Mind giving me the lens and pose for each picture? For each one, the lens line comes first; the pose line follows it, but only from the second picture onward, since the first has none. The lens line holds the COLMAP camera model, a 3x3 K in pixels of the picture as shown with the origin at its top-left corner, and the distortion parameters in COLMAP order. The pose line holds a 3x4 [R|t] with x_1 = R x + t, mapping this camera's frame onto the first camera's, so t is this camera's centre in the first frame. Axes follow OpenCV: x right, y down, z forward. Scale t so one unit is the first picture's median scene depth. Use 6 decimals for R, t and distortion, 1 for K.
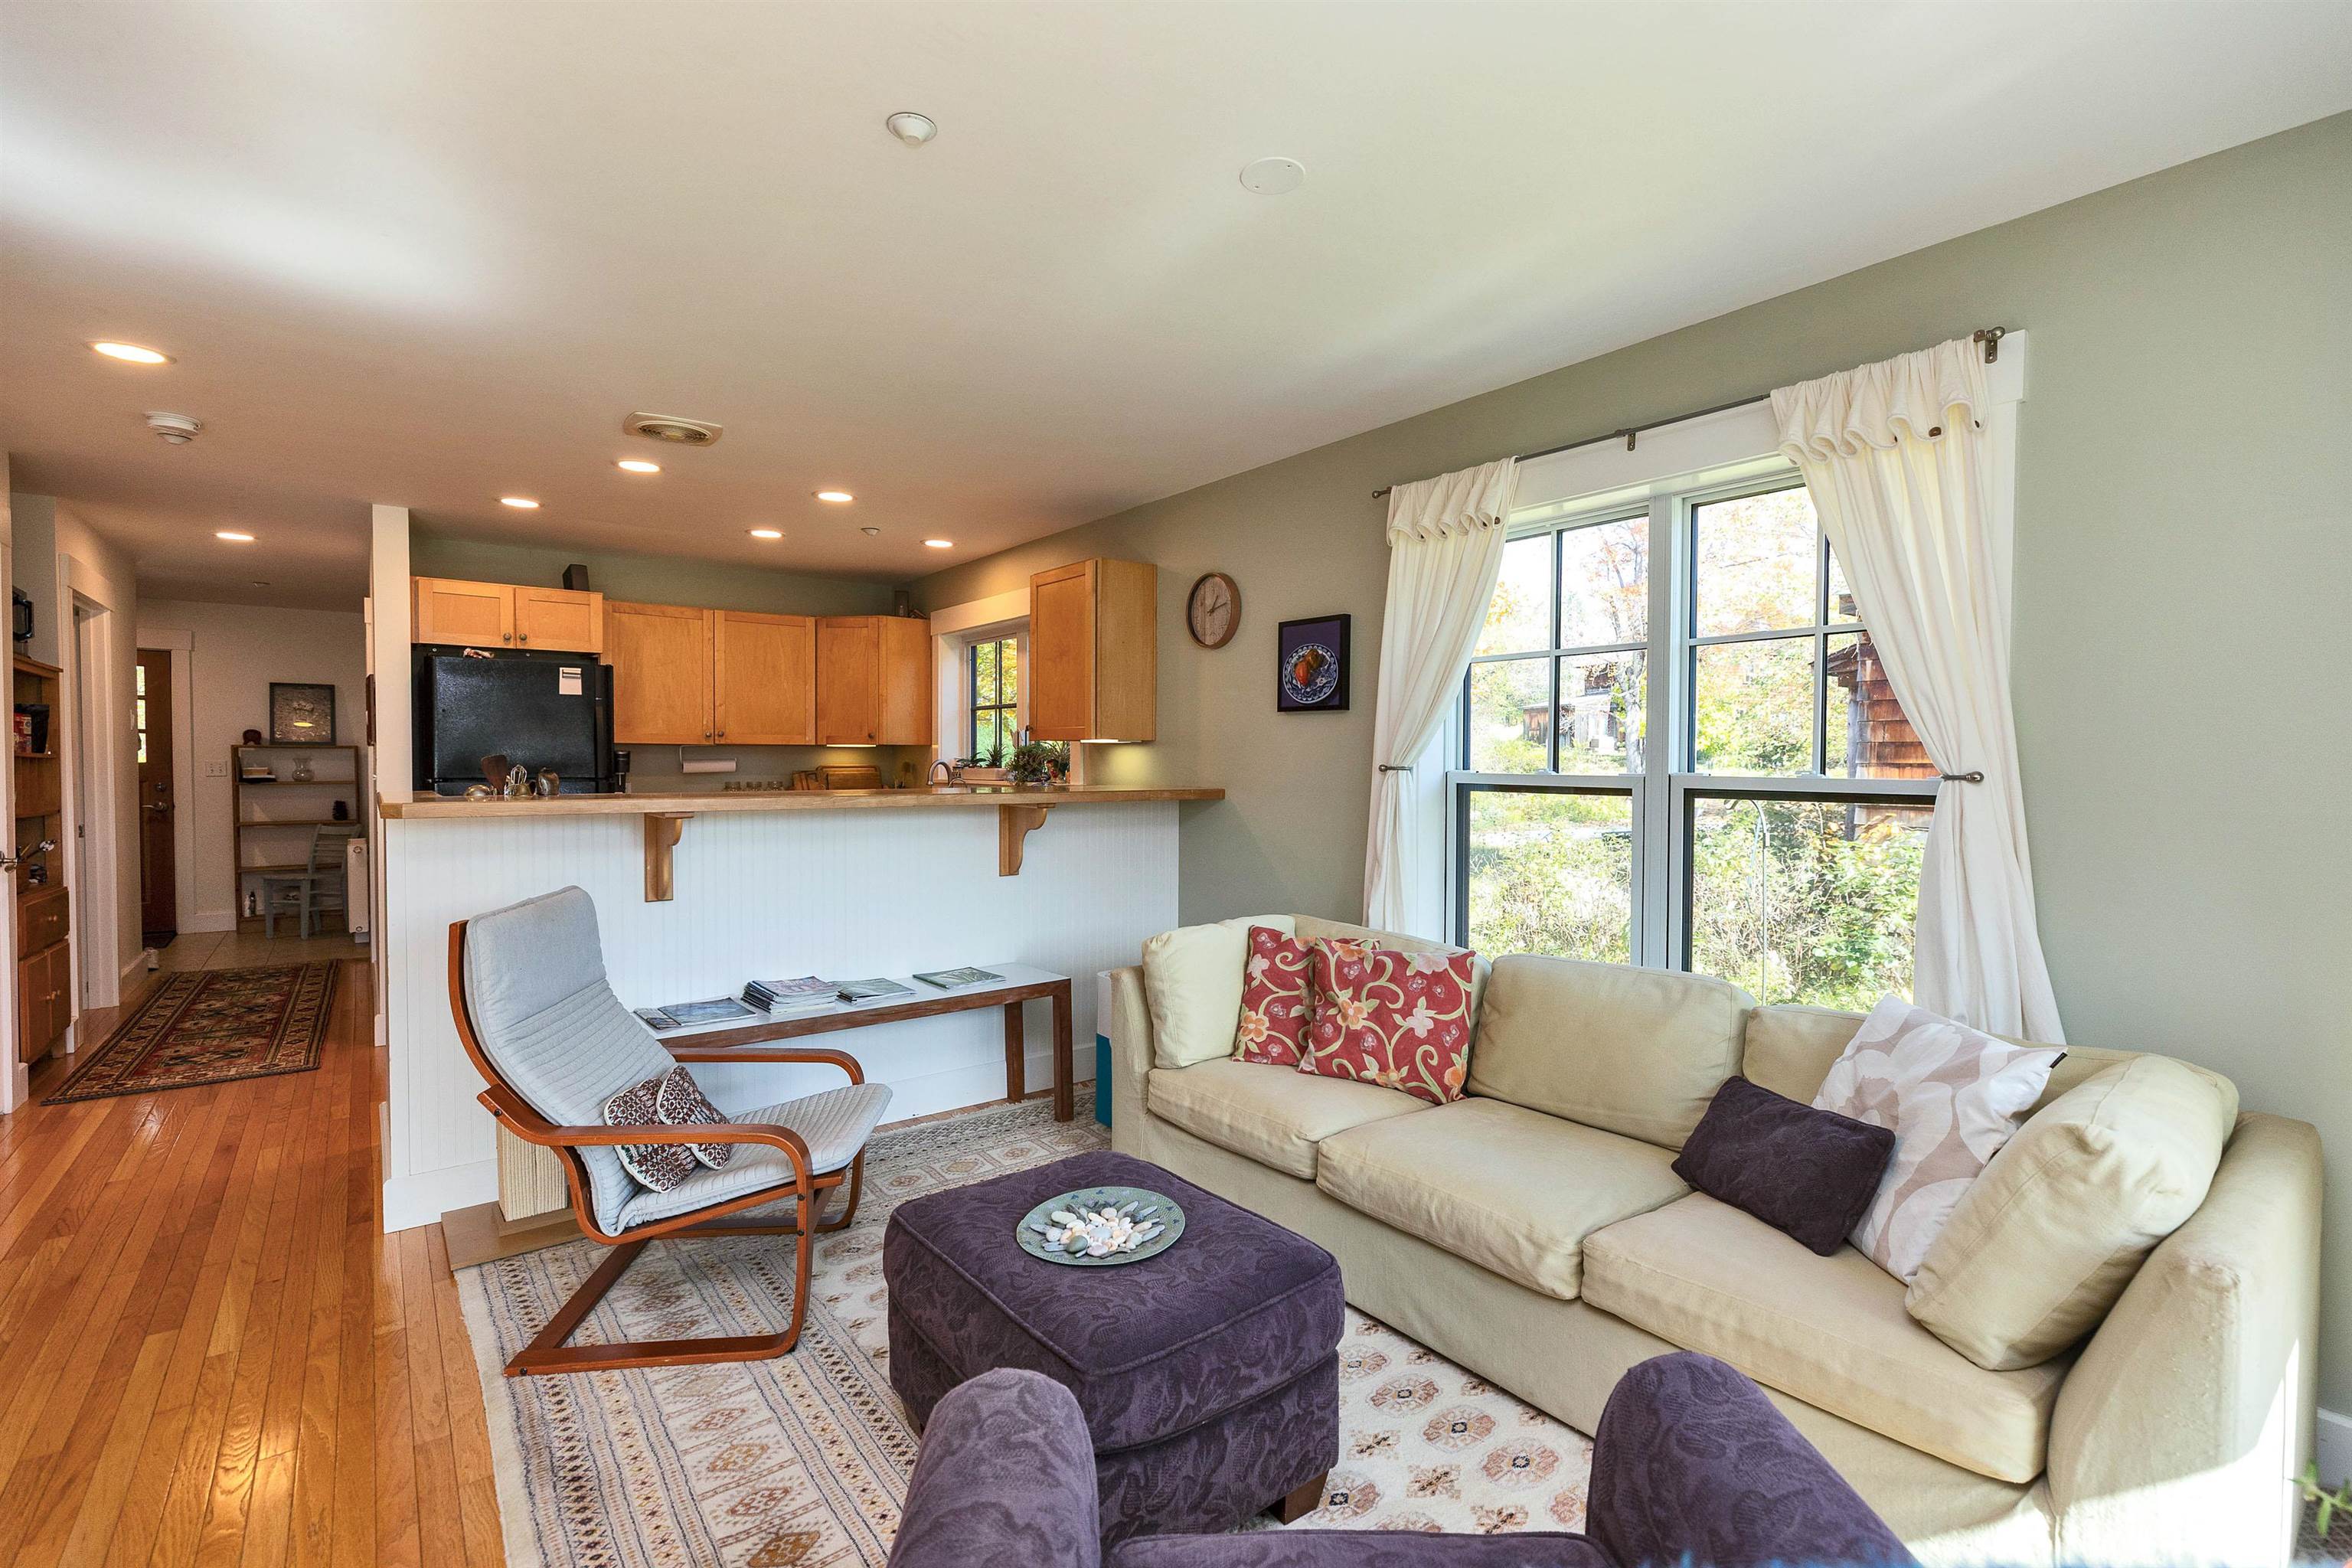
lens RADIAL K [[1058.8, 0, 1172.7], [0, 1058.8, 790.8], [0, 0, 1]] dist [0.003719, 0.000419]
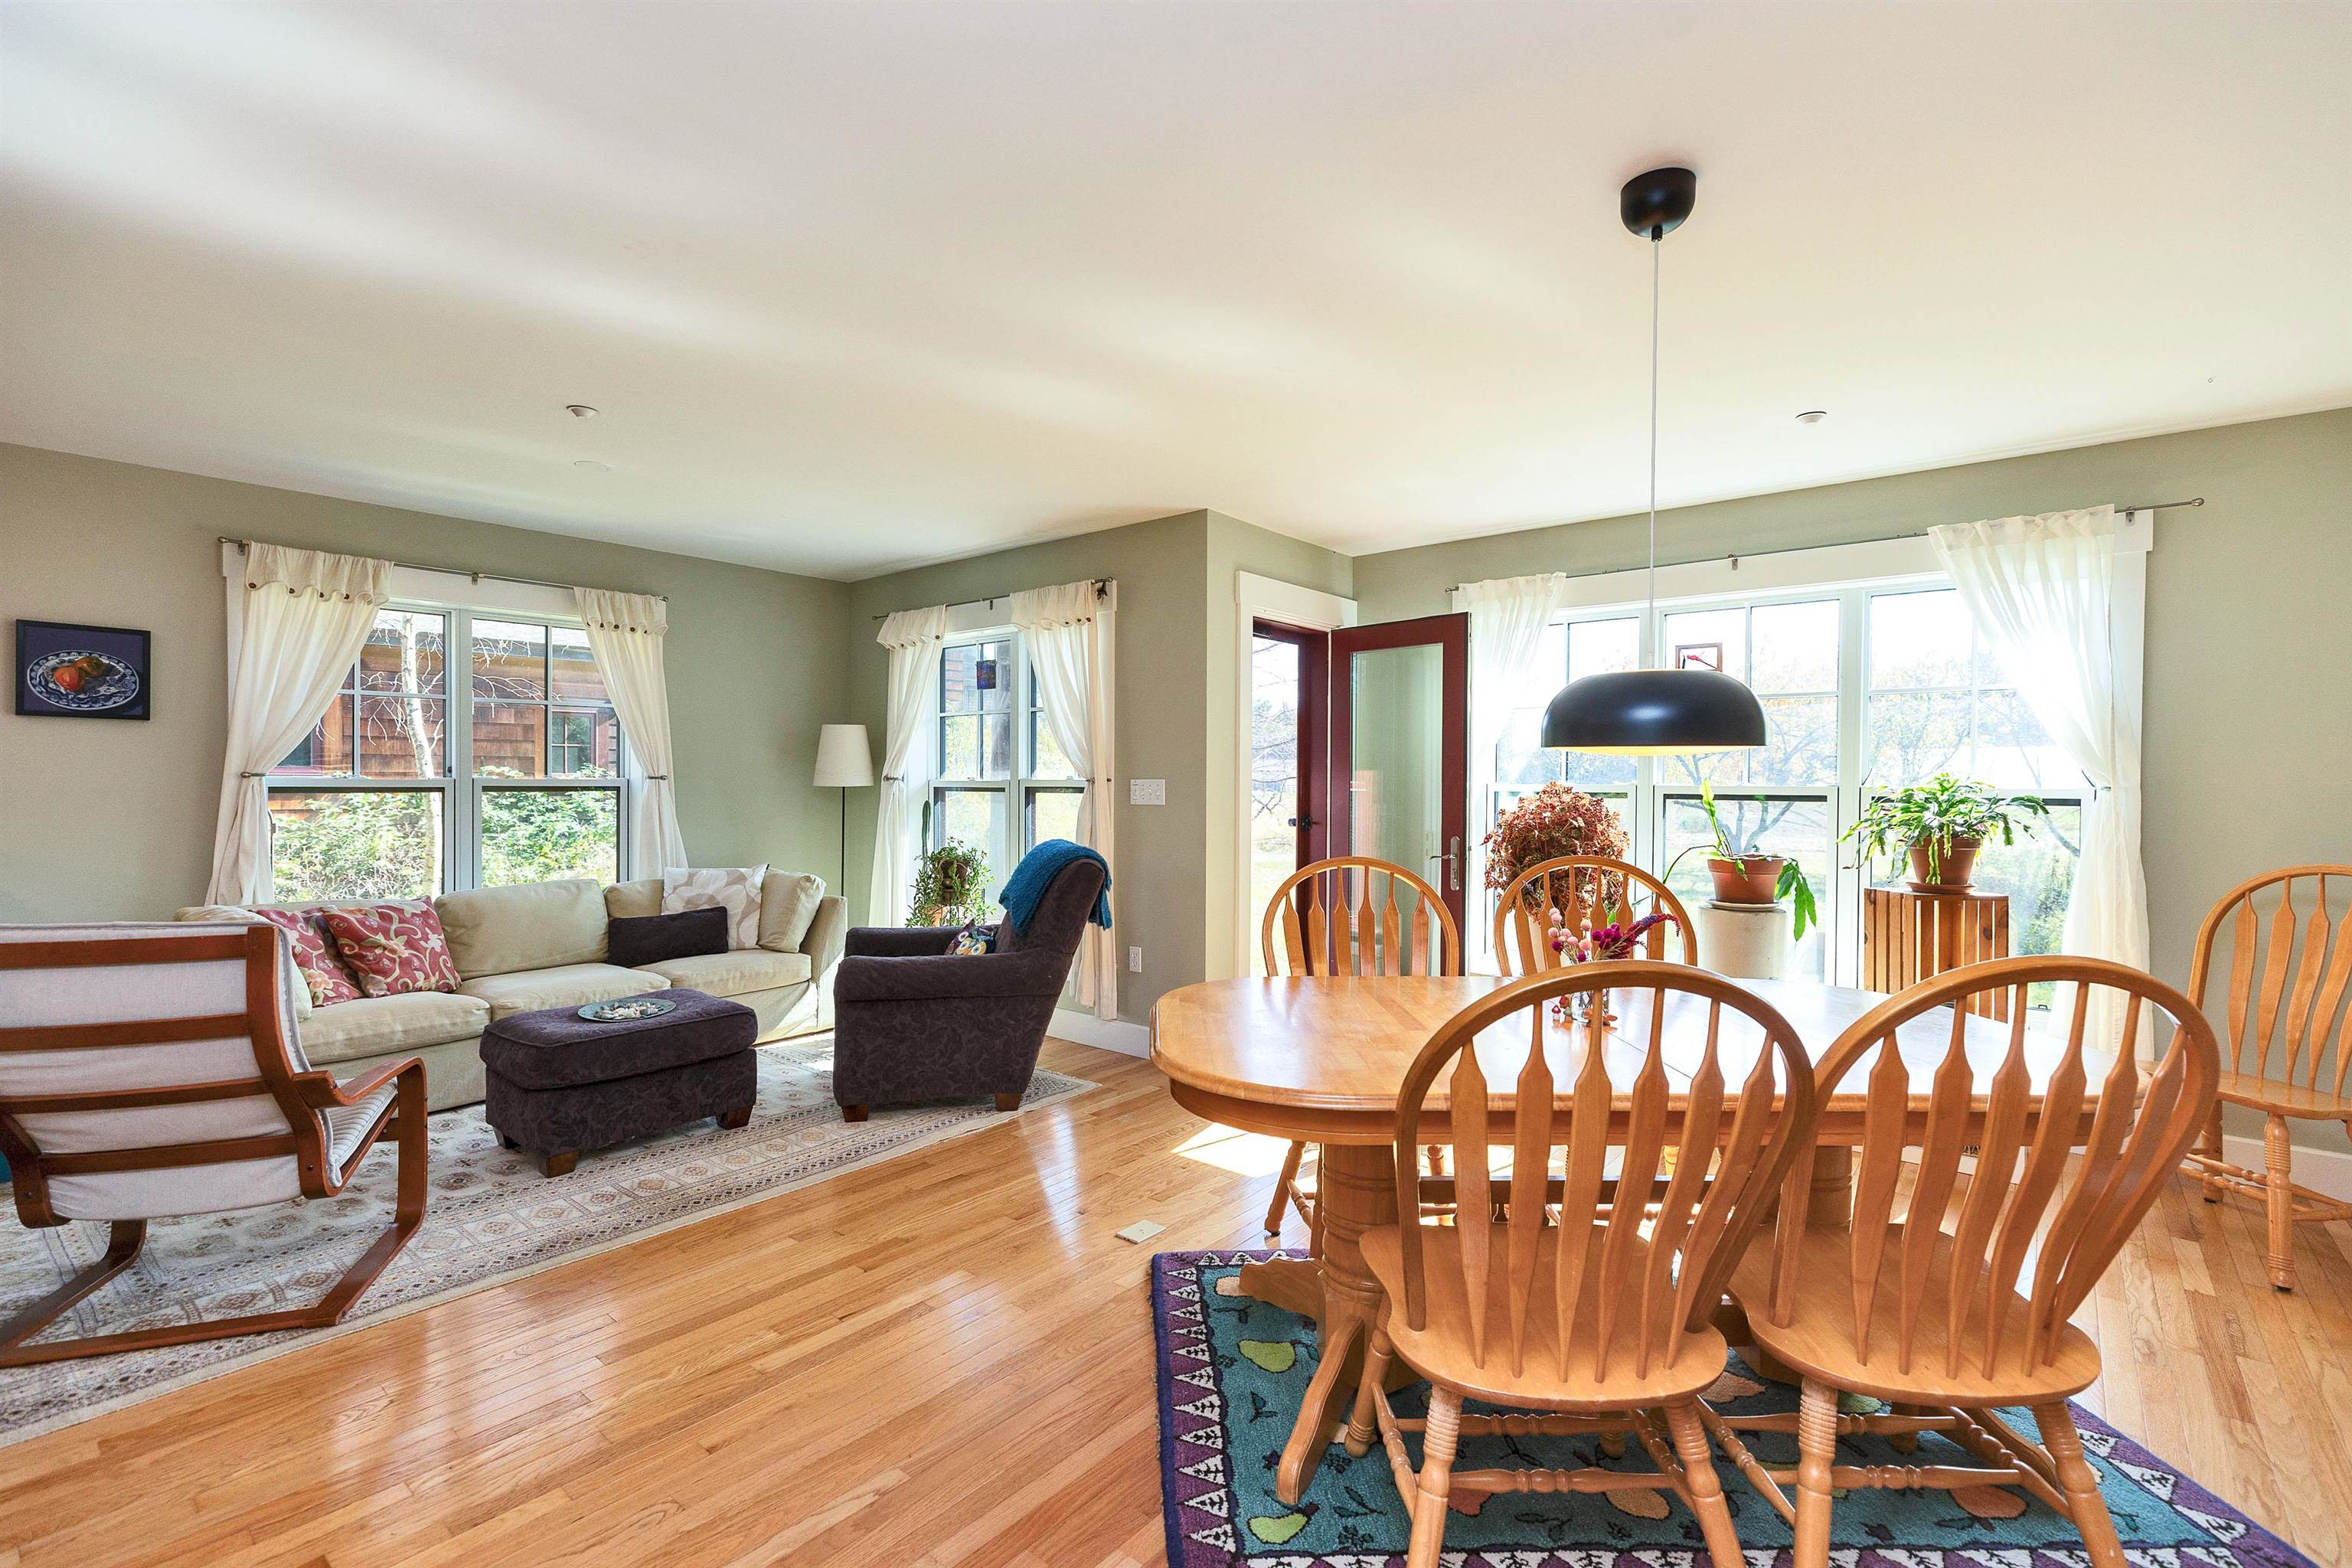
lens RADIAL K [[1058.8, 0, 1174.9], [0, 1058.8, 780.2], [0, 0, 1]] dist [0.003719, 0.000419]
pose [[-0.222382, 0.000059, 0.974960, -1.435956], [0.026764, 0.999623, 0.006045, 0.006579], [-0.974592, 0.027438, -0.222299, 0.297323]]
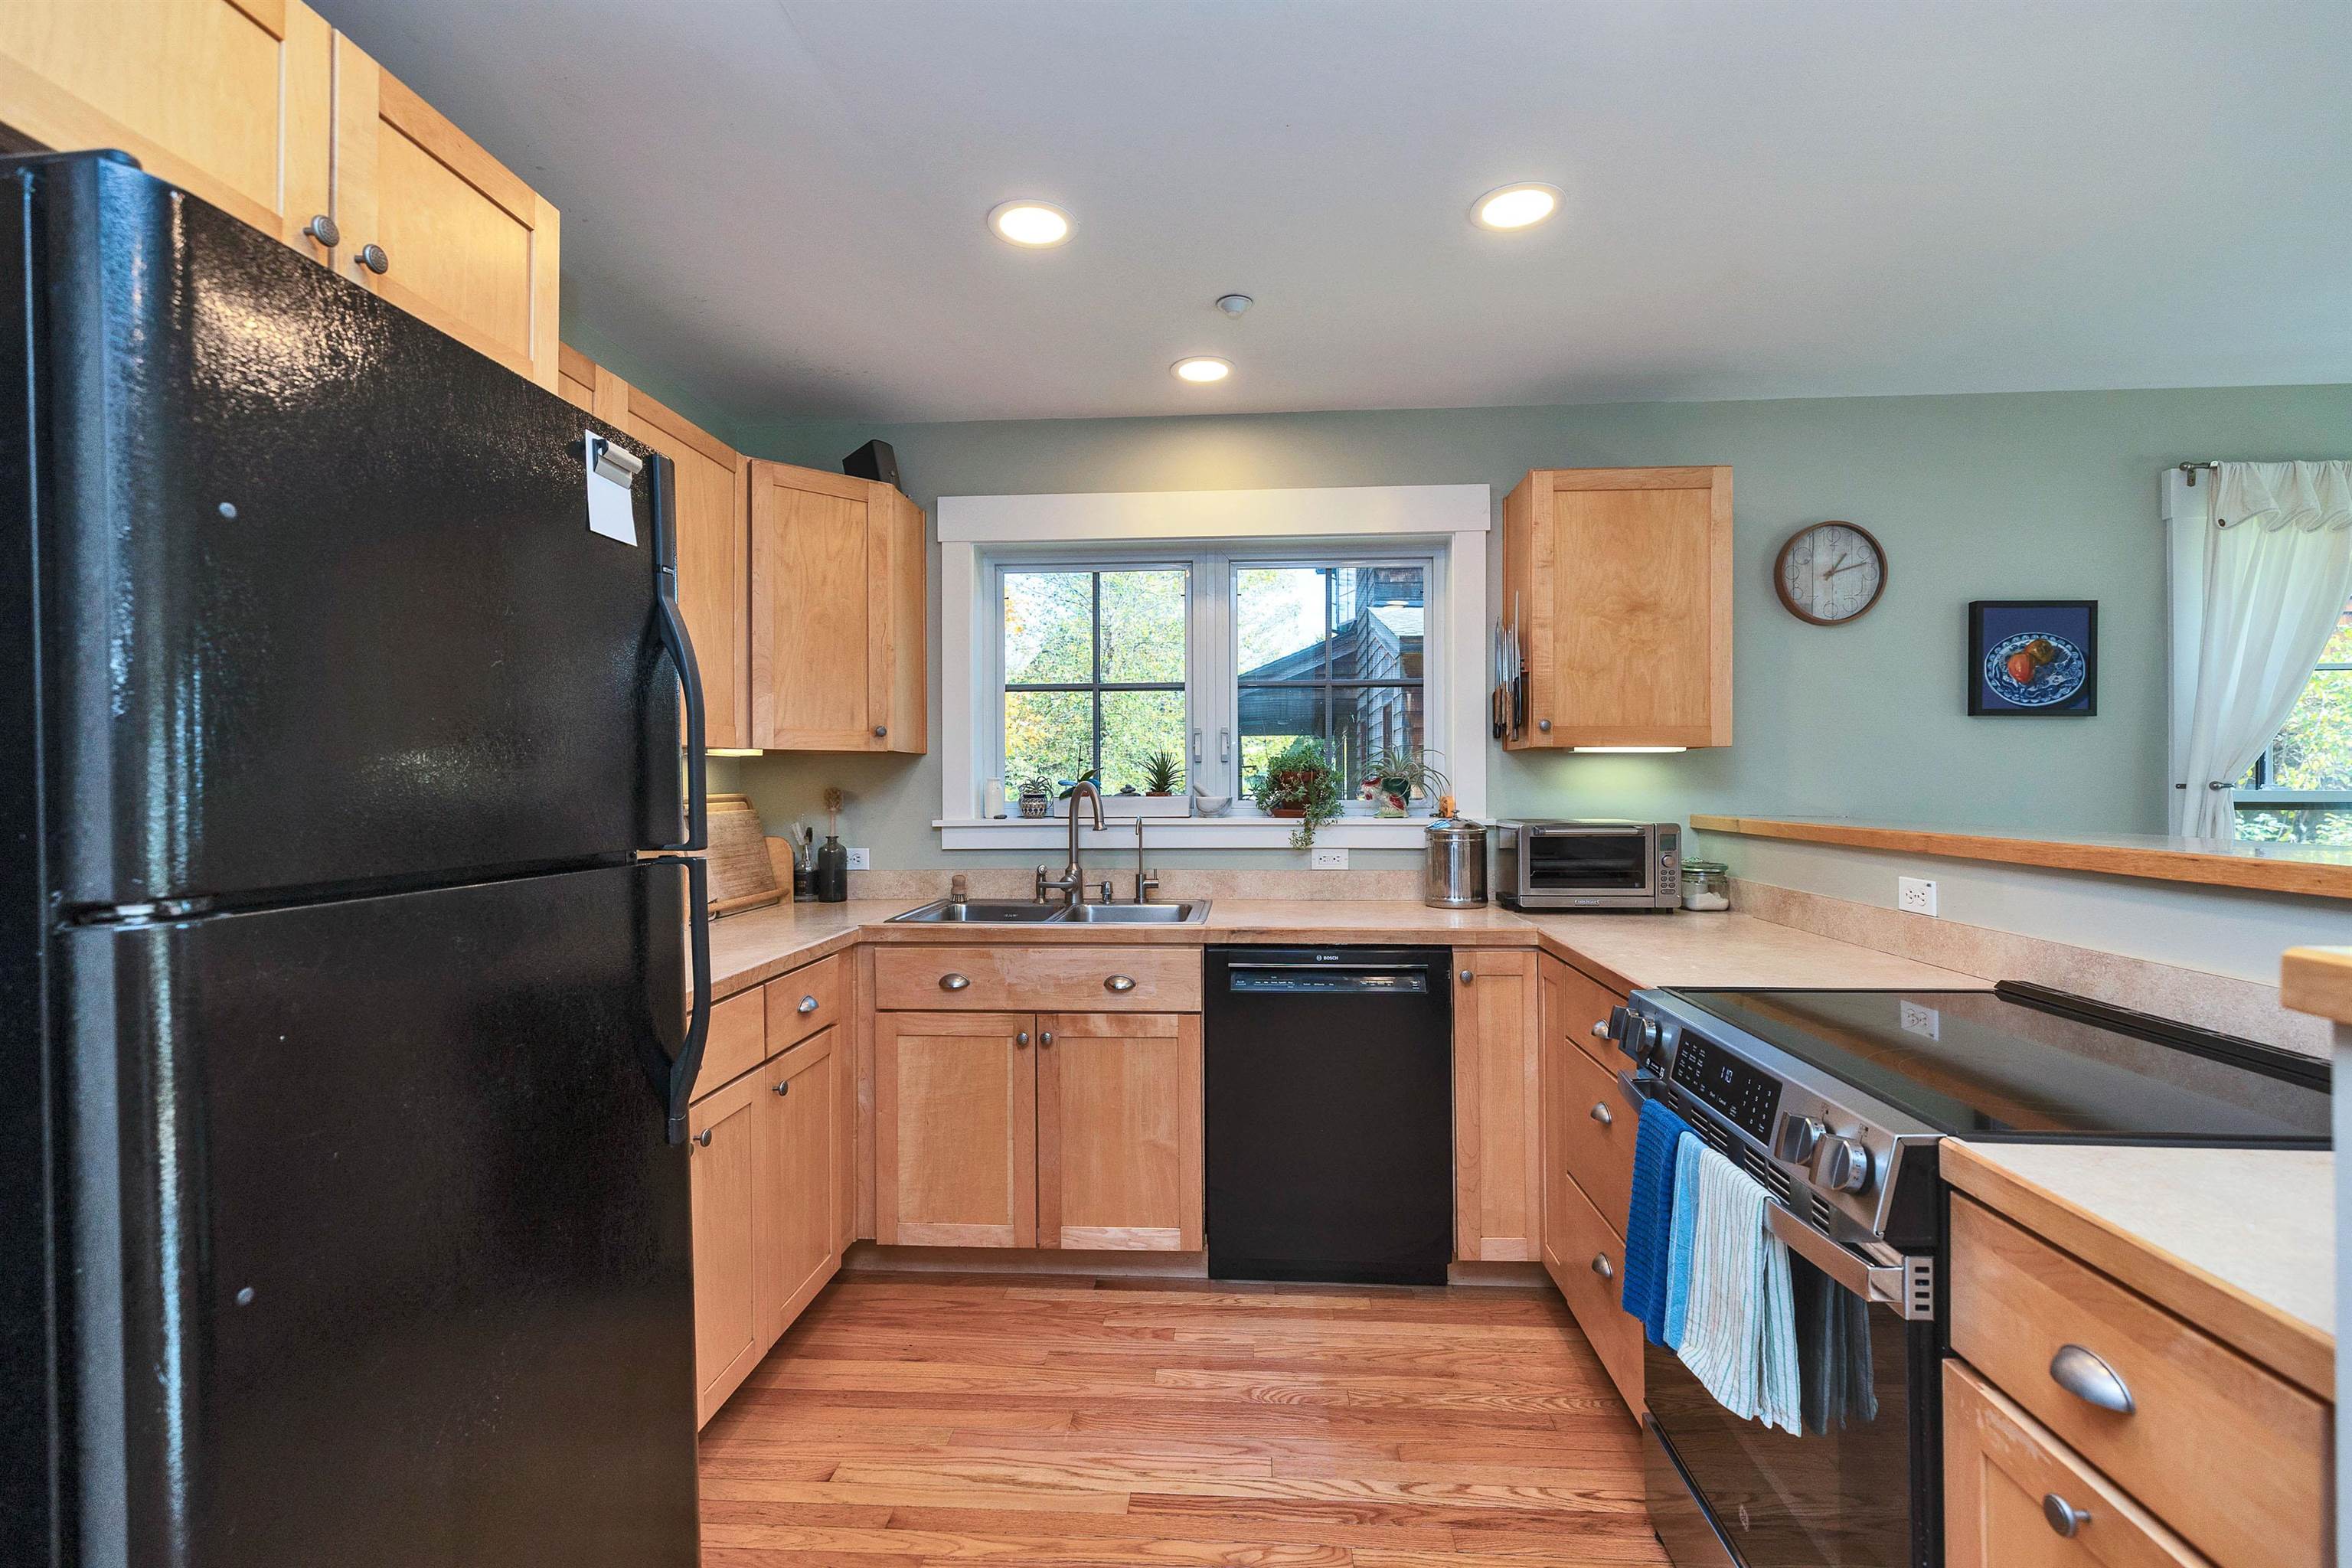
lens RADIAL K [[1058.8, 0, 1184.0], [0, 1058.8, 803.6], [0, 0, 1]] dist [0.003719, 0.000419]
pose [[0.652241, 0.003080, 0.758005, -1.205253], [0.024075, 0.999403, -0.024777, -0.005380], [-0.757629, 0.034410, 0.651778, 1.289465]]
